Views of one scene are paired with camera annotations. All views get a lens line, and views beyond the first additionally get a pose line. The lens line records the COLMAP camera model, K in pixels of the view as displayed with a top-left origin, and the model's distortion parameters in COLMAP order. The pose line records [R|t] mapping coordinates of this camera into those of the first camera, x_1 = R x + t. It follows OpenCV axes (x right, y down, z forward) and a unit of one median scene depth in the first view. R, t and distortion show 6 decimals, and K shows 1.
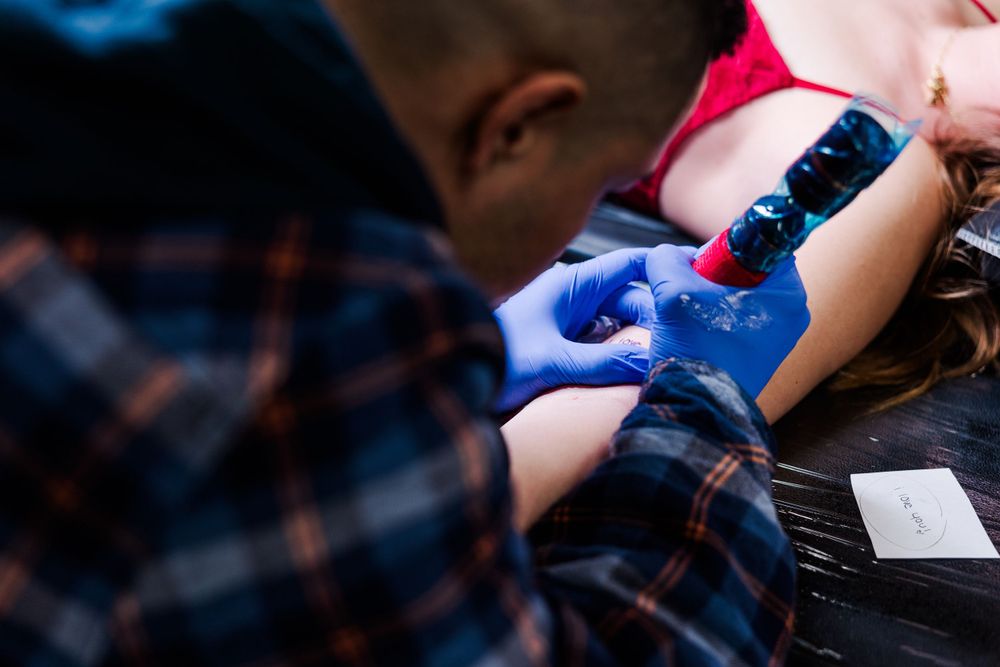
lens RADIAL K [[1882.0, 0, 495.6], [0, 1882.0, 323.3], [0, 0, 1]] dist [0.121658, 0.000000]
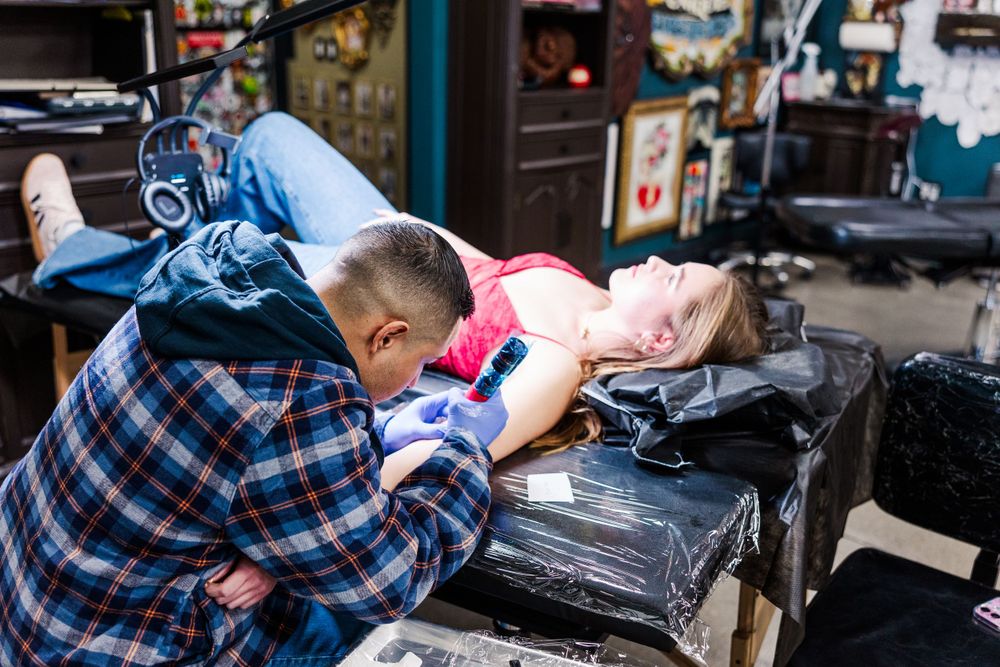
lens RADIAL K [[1069.1, 0, 504.2], [0, 1069.1, 340.1], [0, 0, 1]] dist [-0.043831, 0.000000]
pose [[0.999426, 0.007977, -0.032931, 0.242807], [-0.012781, 0.988854, -0.148338, 0.140603], [0.031380, 0.148674, 0.988388, -0.636907]]
